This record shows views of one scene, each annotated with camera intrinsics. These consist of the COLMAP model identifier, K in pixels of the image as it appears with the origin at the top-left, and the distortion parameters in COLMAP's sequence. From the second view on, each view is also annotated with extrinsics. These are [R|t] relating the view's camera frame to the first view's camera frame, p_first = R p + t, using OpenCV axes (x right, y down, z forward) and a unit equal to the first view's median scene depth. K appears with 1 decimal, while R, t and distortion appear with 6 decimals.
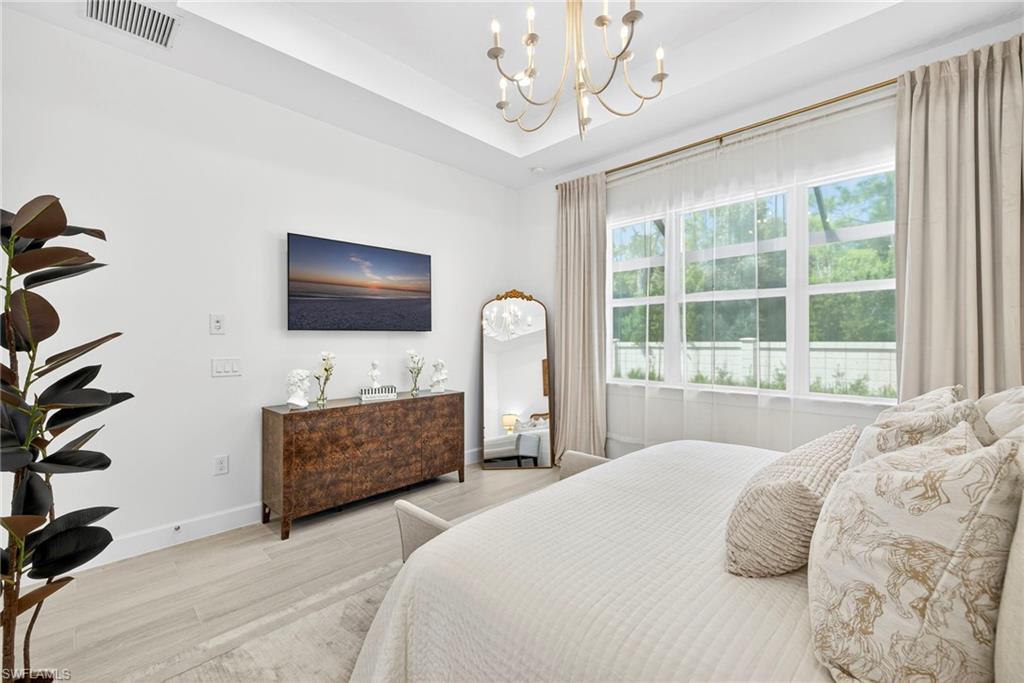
lens RADIAL K [[426.6, 0, 511.9], [0, 426.6, 341.4], [0, 0, 1]] dist [0.001710, 0.000170]
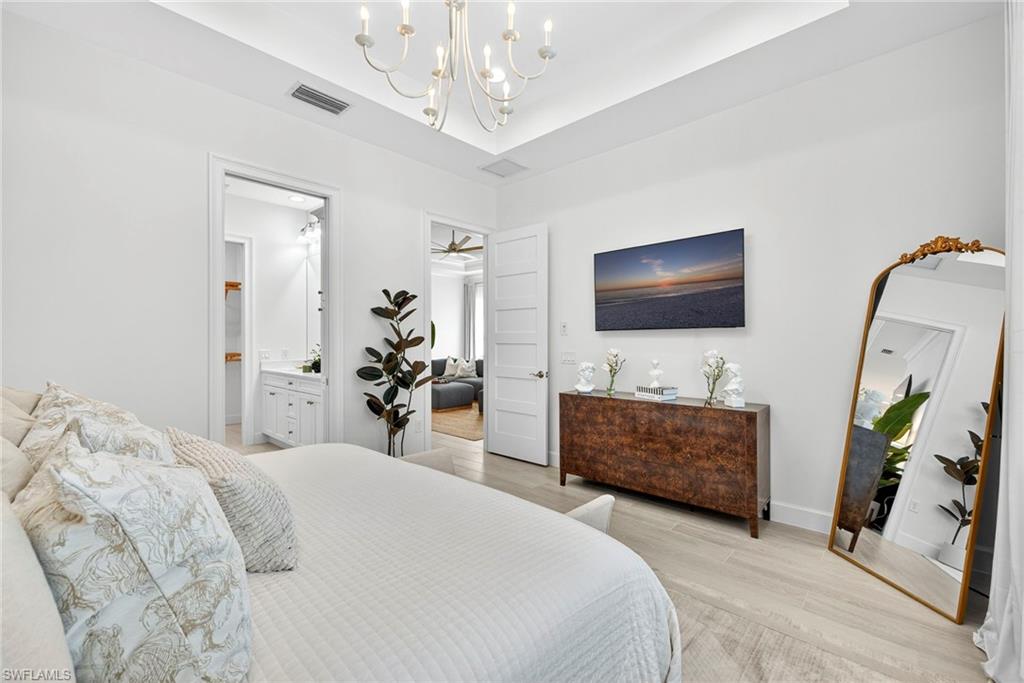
lens RADIAL K [[426.6, 0, 509.6], [0, 426.6, 340.7], [0, 0, 1]] dist [0.001710, 0.000170]
pose [[0.019784, 0.004741, -0.999793, 0.695084], [-0.000699, 0.999989, 0.004728, -0.003868], [0.999804, 0.000606, 0.019787, 0.678460]]
